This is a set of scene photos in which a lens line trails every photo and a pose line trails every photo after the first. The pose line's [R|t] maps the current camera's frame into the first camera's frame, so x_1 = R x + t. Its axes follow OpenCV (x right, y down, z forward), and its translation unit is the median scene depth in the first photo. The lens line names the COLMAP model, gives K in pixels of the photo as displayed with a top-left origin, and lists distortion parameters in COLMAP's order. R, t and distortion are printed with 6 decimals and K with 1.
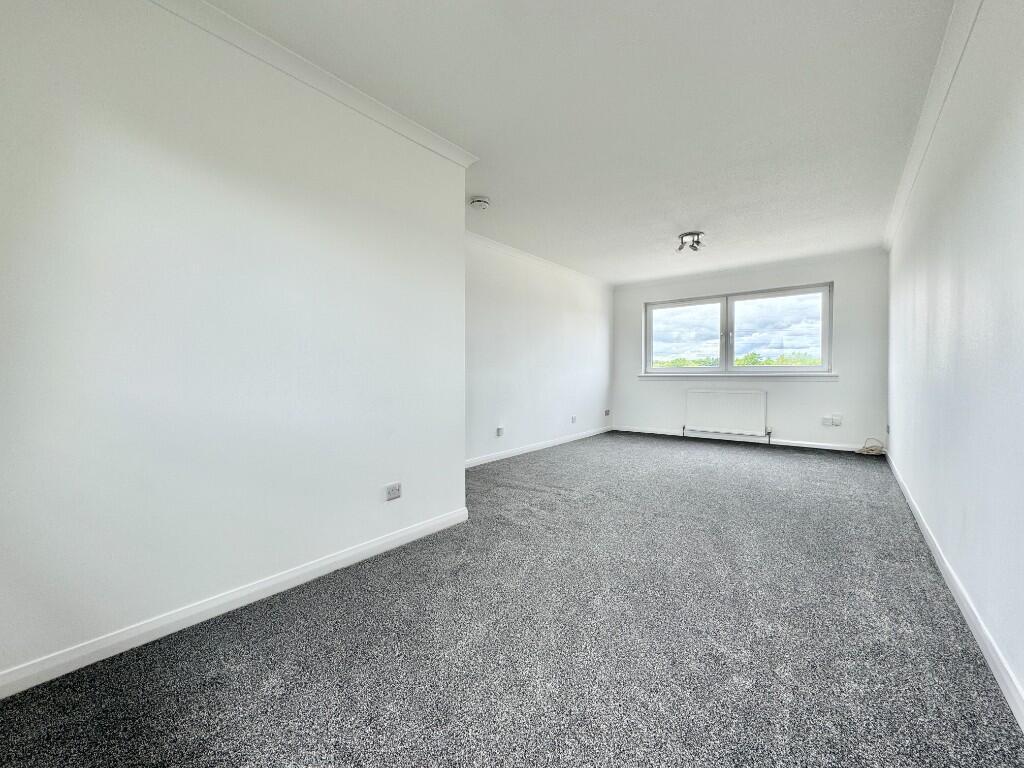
lens RADIAL K [[403.2, 0, 508.1], [0, 403.2, 382.9], [0, 0, 1]] dist [-0.011602, -0.000015]
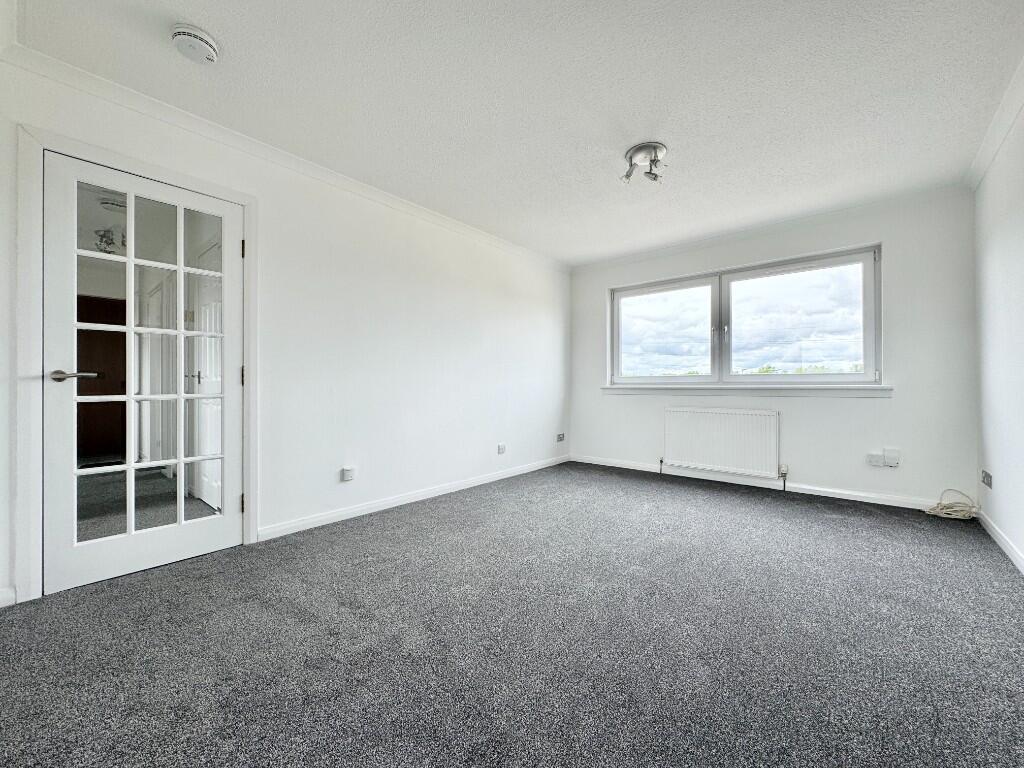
lens RADIAL K [[403.2, 0, 507.6], [0, 403.2, 384.0], [0, 0, 1]] dist [-0.011602, -0.000015]
pose [[0.999604, 0.004535, -0.027757, 0.201841], [-0.005348, 0.999557, -0.029278, -0.003000], [0.027612, 0.029415, 0.999186, 0.306357]]
